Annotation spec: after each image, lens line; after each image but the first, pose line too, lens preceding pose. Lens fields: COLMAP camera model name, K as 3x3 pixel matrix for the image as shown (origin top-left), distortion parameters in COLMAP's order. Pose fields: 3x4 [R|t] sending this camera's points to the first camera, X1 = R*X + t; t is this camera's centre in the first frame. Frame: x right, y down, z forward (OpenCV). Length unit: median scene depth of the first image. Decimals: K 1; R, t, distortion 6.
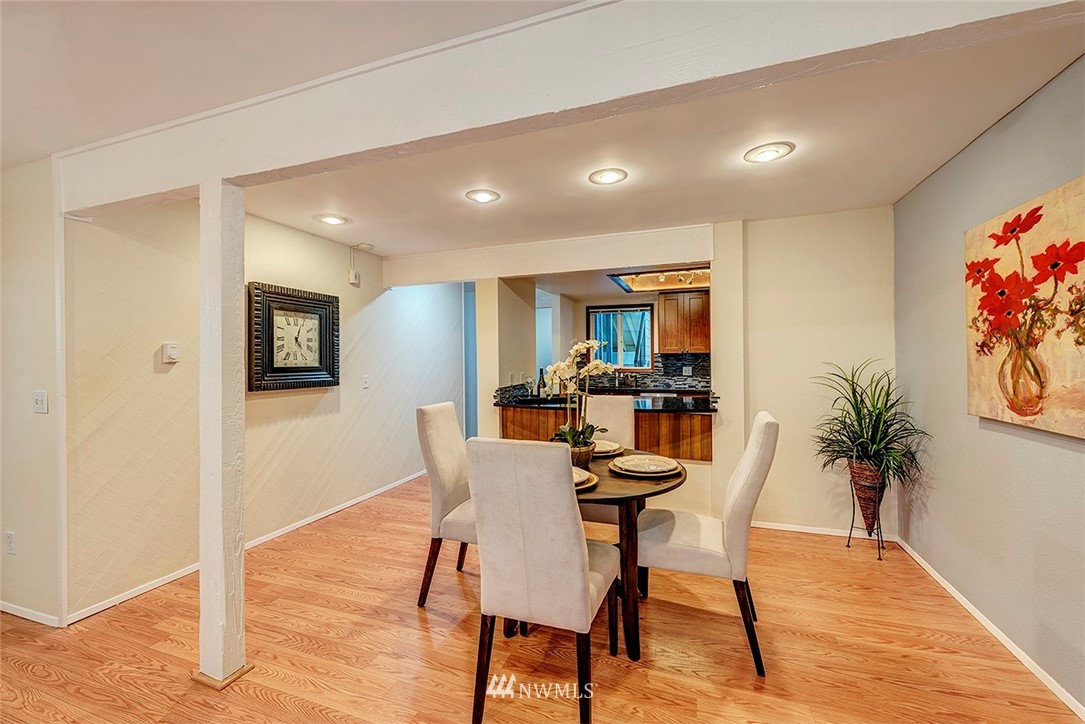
lens RADIAL K [[436.7, 0, 543.7], [0, 436.7, 357.2], [0, 0, 1]] dist [0.001943, -0.001282]
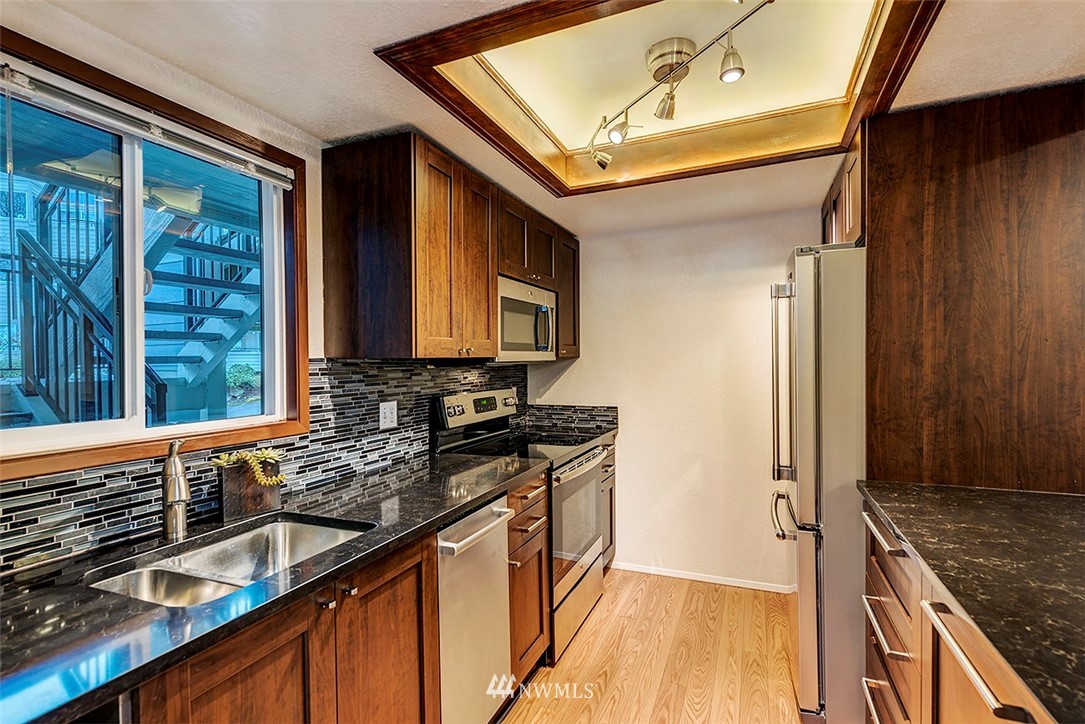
lens RADIAL K [[505.4, 0, 540.7], [0, 505.4, 360.8], [0, 0, 1]] dist [0.003392, -0.000692]
pose [[0.077700, 0.009079, 0.996935, -0.060344], [0.013714, 0.999854, -0.010174, -0.004643], [-0.996882, 0.014462, 0.077564, 1.589874]]
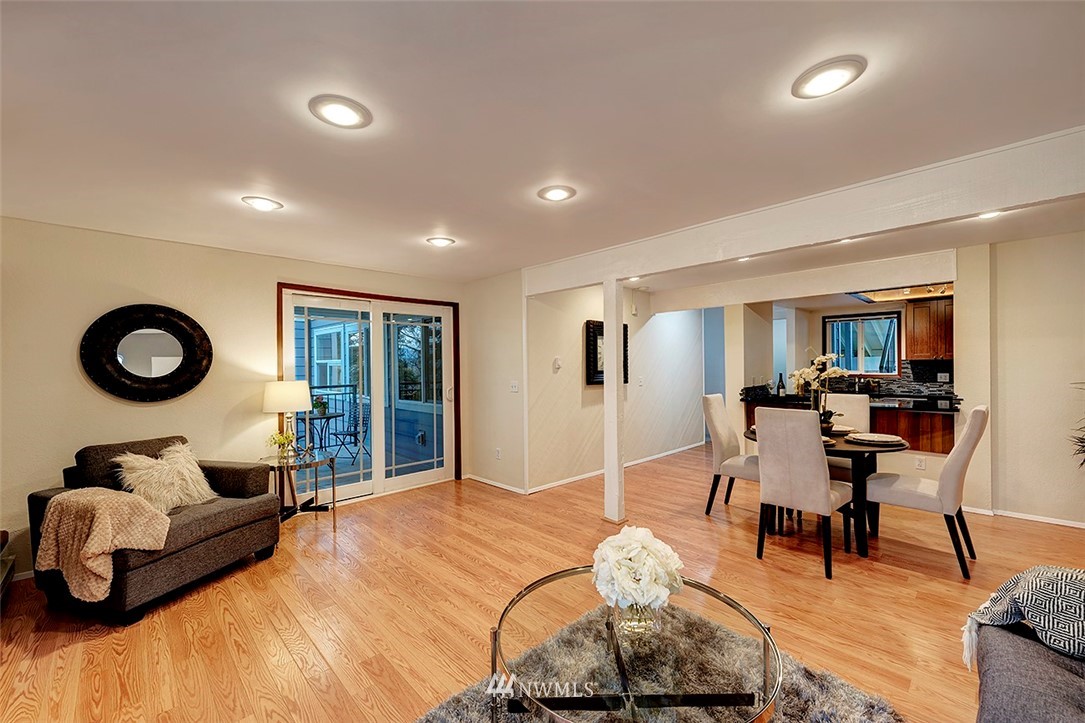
lens RADIAL K [[436.7, 0, 534.1], [0, 436.7, 365.5], [0, 0, 1]] dist [0.001943, -0.001282]
pose [[0.887454, 0.000628, -0.460895, -0.073964], [0.002822, 0.999973, 0.006795, -0.009236], [0.460887, -0.007331, 0.887429, -0.578447]]
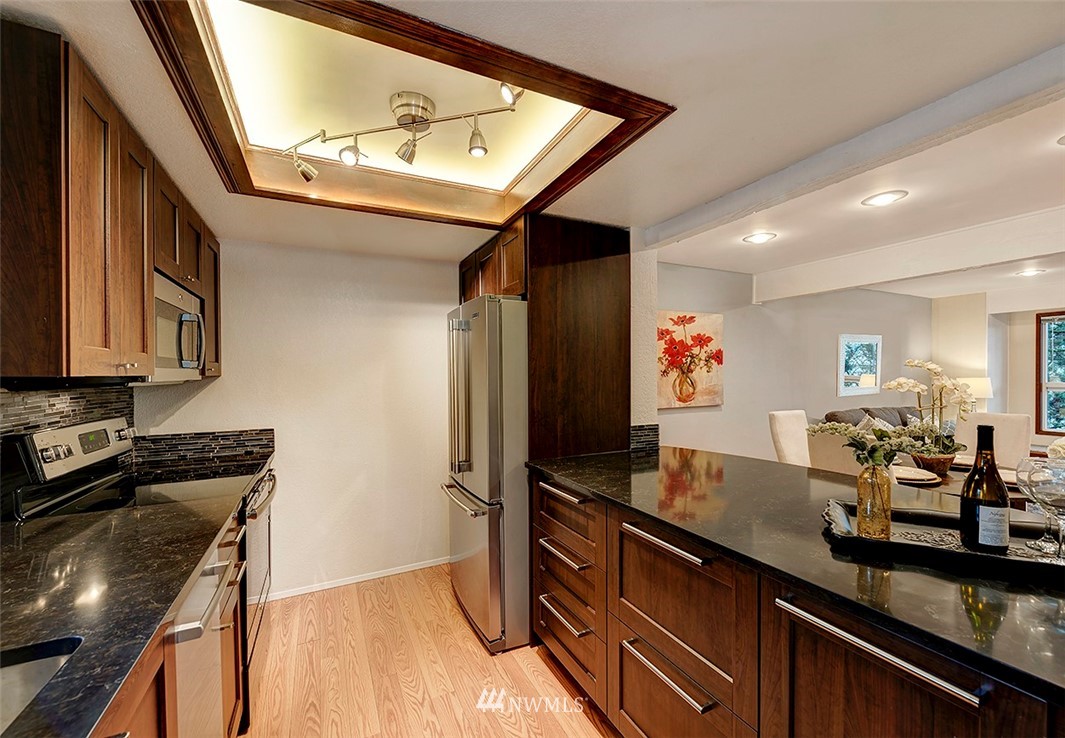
lens RADIAL K [[444.0, 0, 538.3], [0, 444.0, 376.6], [0, 0, 1]] dist [0.004892, -0.000698]
pose [[-0.713367, 0.016164, 0.700605, 0.001521], [0.019934, 0.999797, -0.002770, -0.006960], [-0.700508, 0.011990, -0.713544, 1.744802]]
